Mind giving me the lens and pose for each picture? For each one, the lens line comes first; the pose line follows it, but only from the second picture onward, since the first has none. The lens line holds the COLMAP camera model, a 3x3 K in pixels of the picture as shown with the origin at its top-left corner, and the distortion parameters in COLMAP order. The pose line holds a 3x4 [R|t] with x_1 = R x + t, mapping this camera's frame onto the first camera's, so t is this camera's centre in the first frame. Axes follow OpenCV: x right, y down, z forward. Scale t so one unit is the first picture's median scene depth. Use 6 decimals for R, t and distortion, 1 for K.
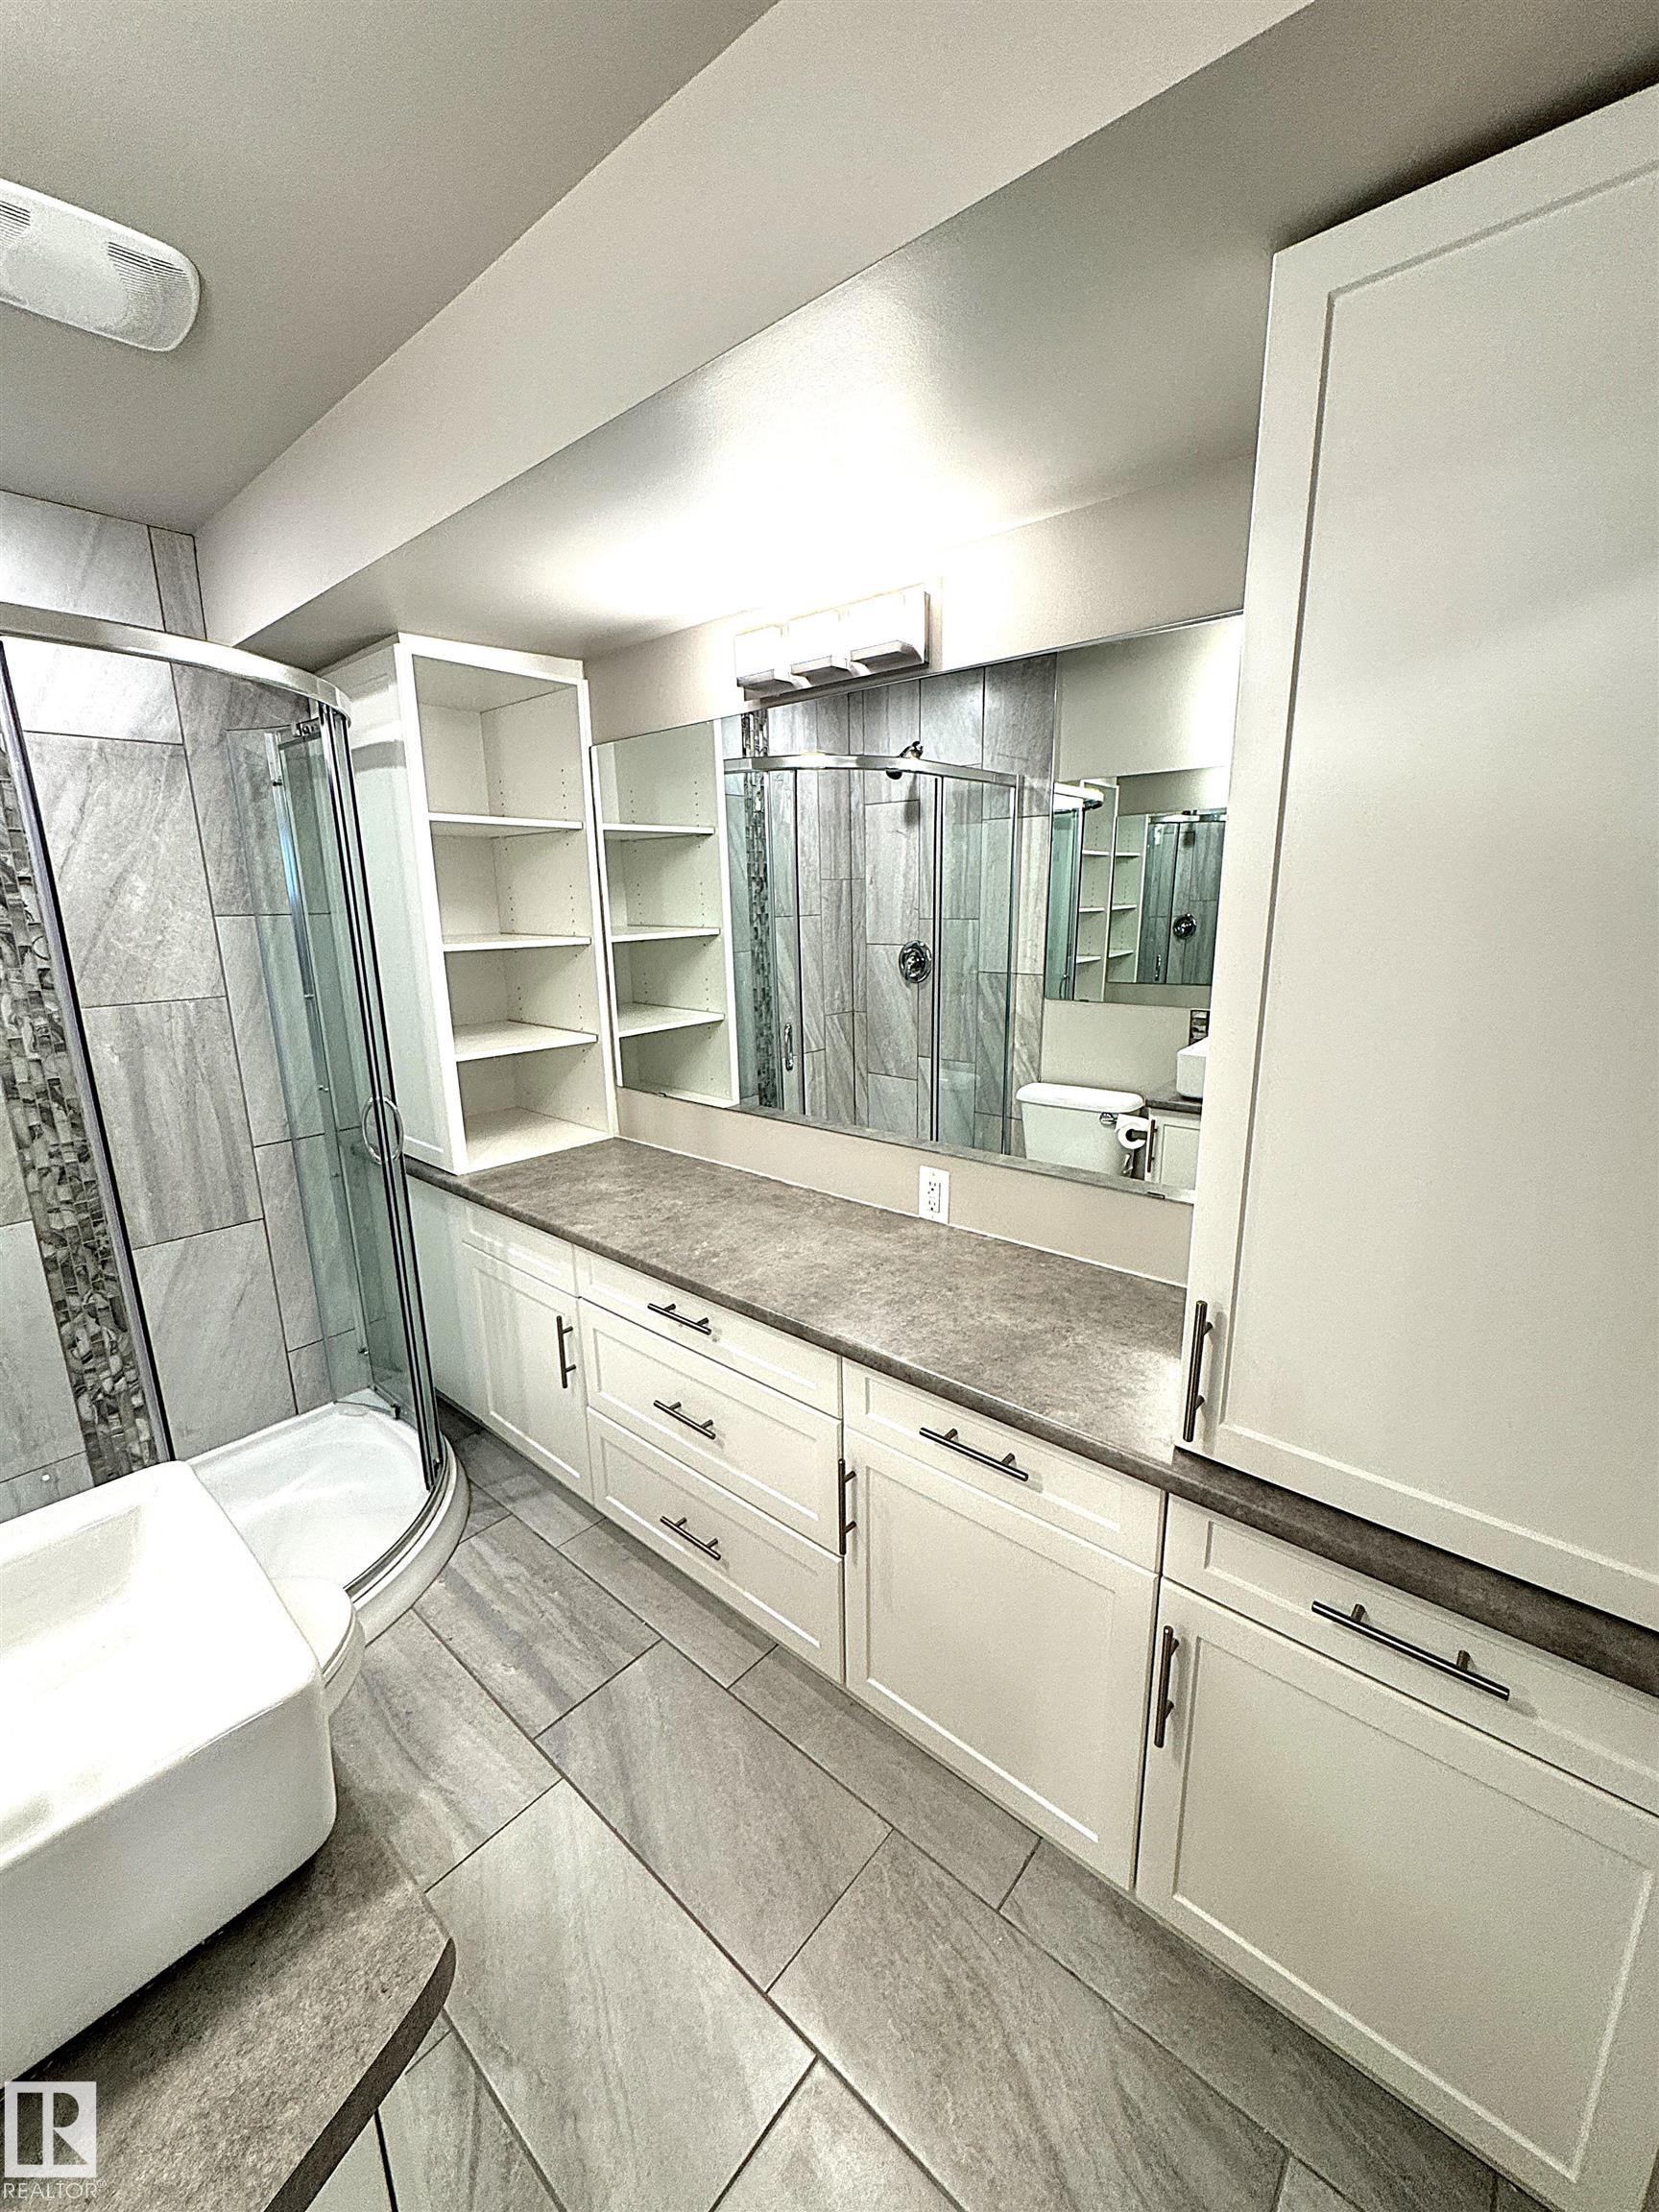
lens RADIAL K [[889.7, 0, 828.7], [0, 889.7, 1106.6], [0, 0, 1]] dist [0.001325, -0.000580]
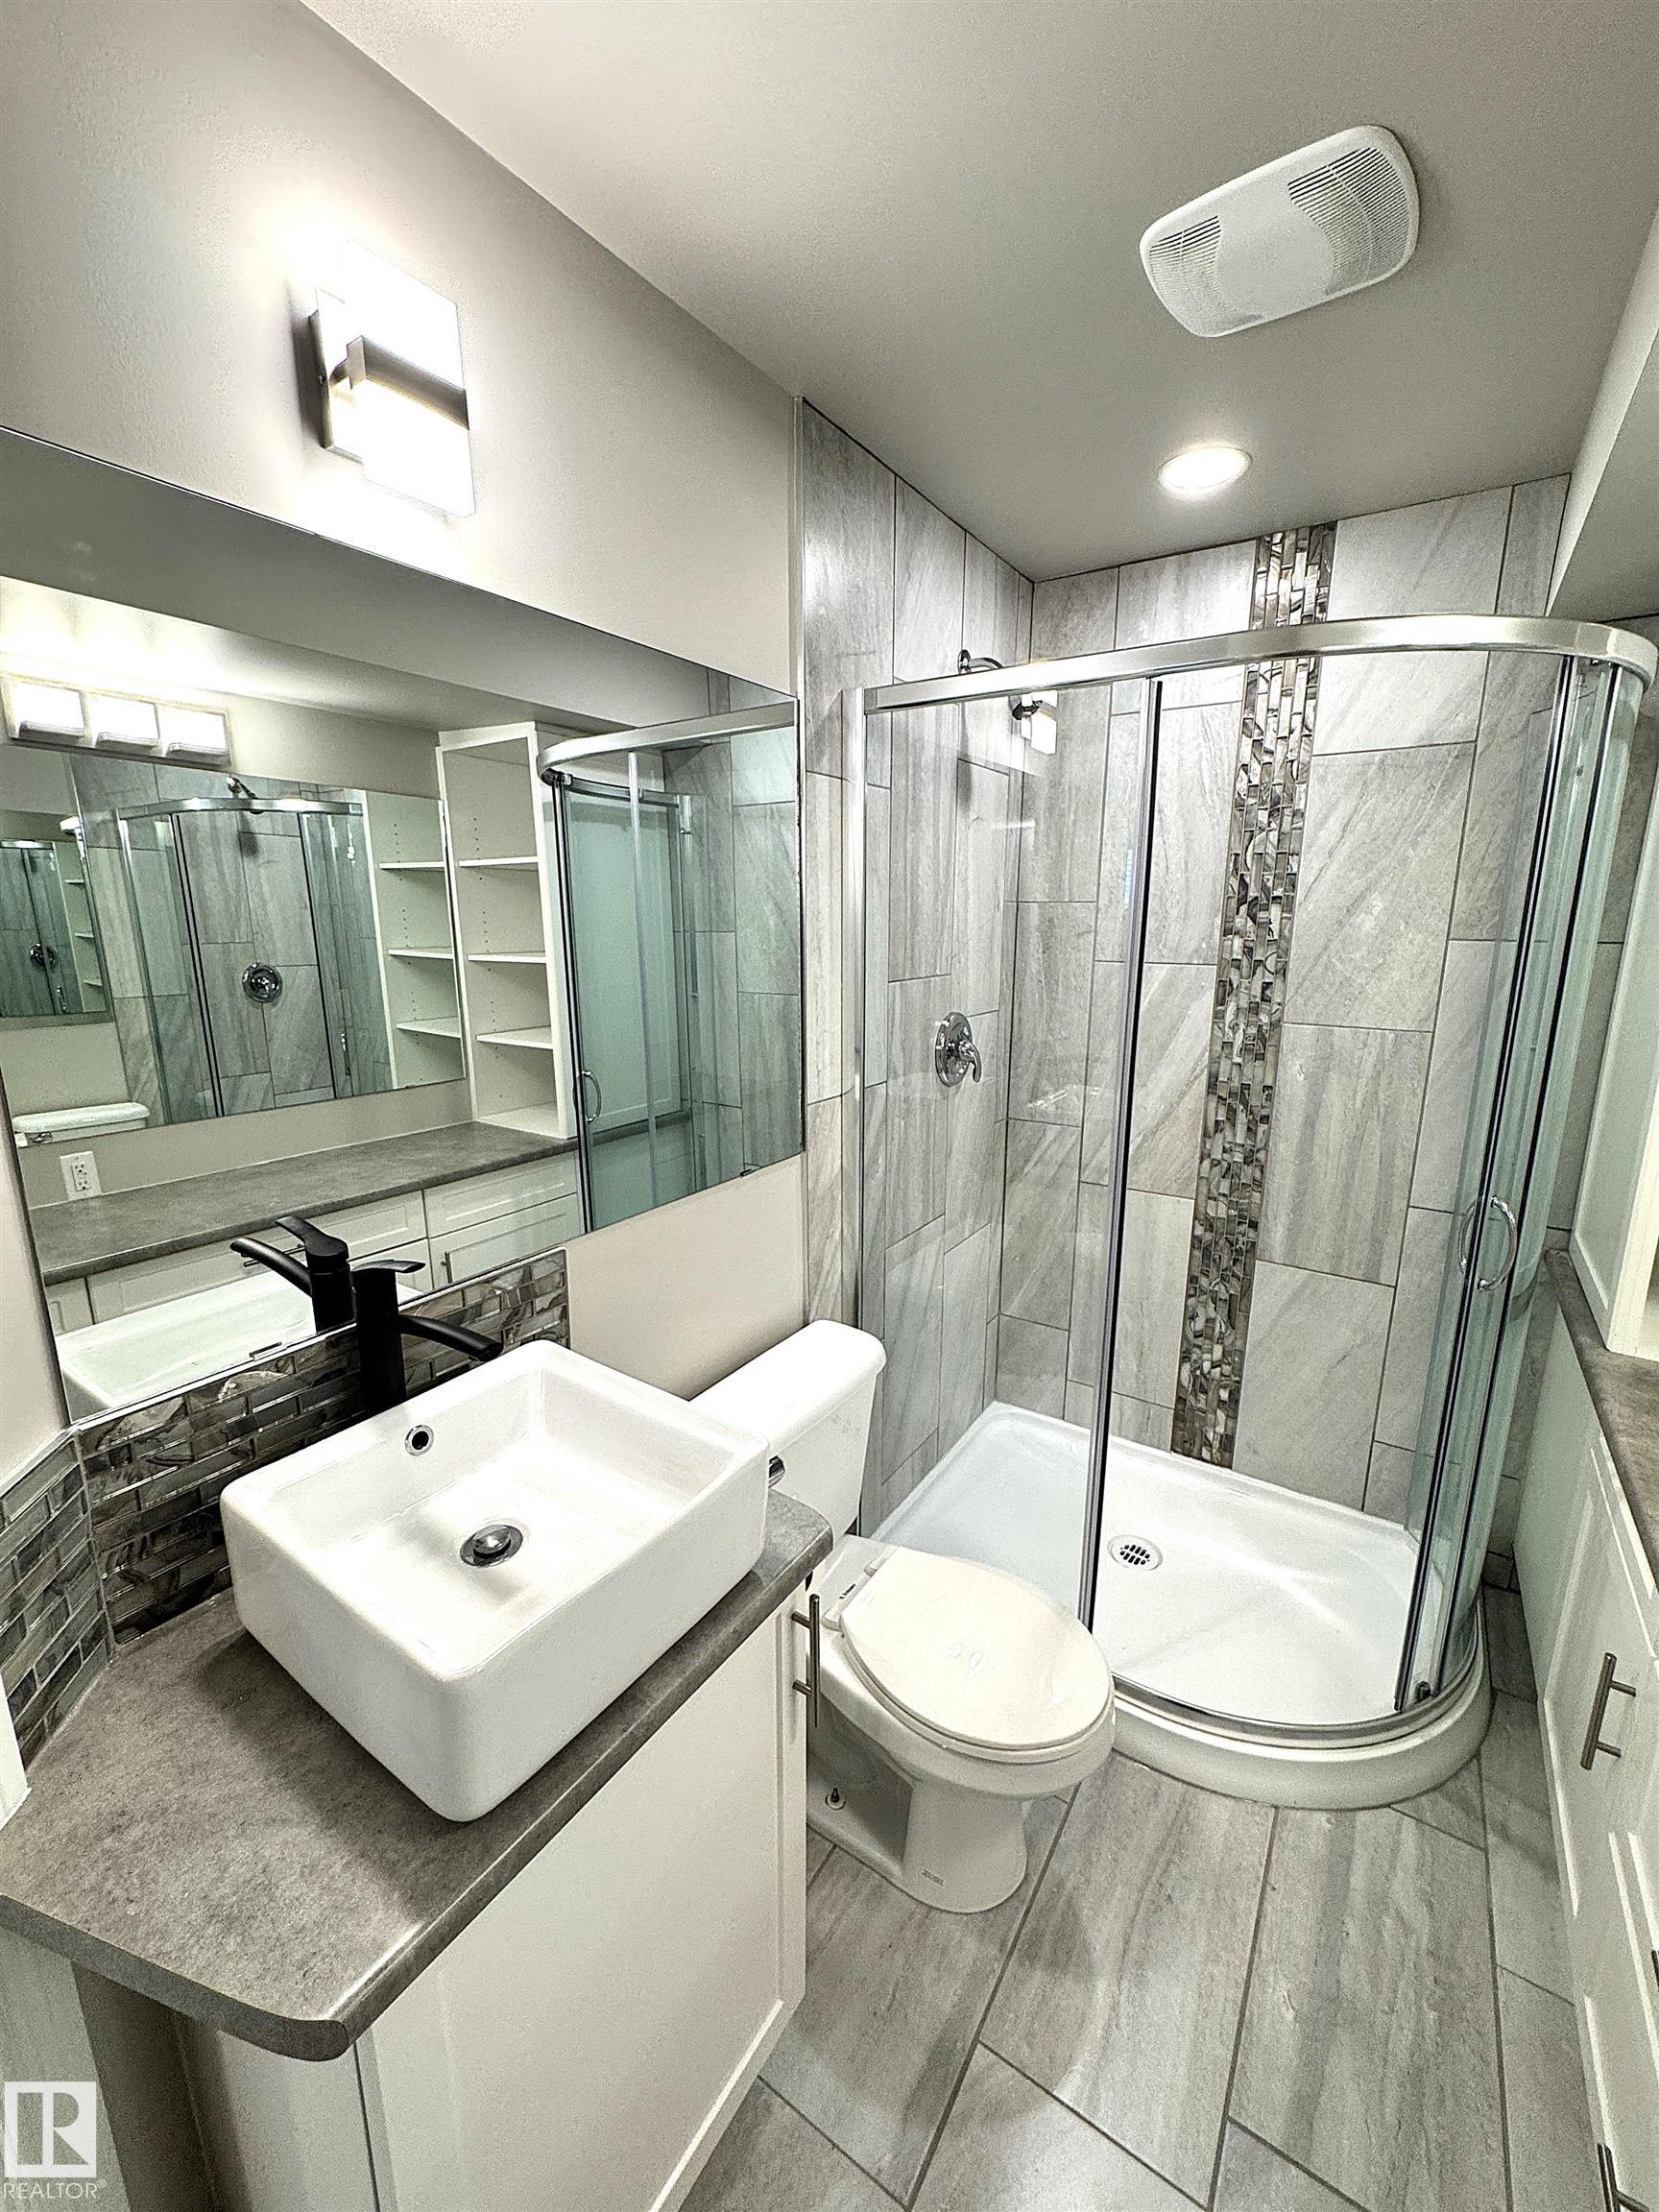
lens RADIAL K [[889.7, 0, 831.6], [0, 889.7, 1105.2], [0, 0, 1]] dist [0.001325, -0.000580]
pose [[0.134967, 0.226003, -0.964731, 0.098750], [-0.234223, 0.953323, 0.190563, -0.090911], [0.962769, 0.200243, 0.181603, 0.319971]]
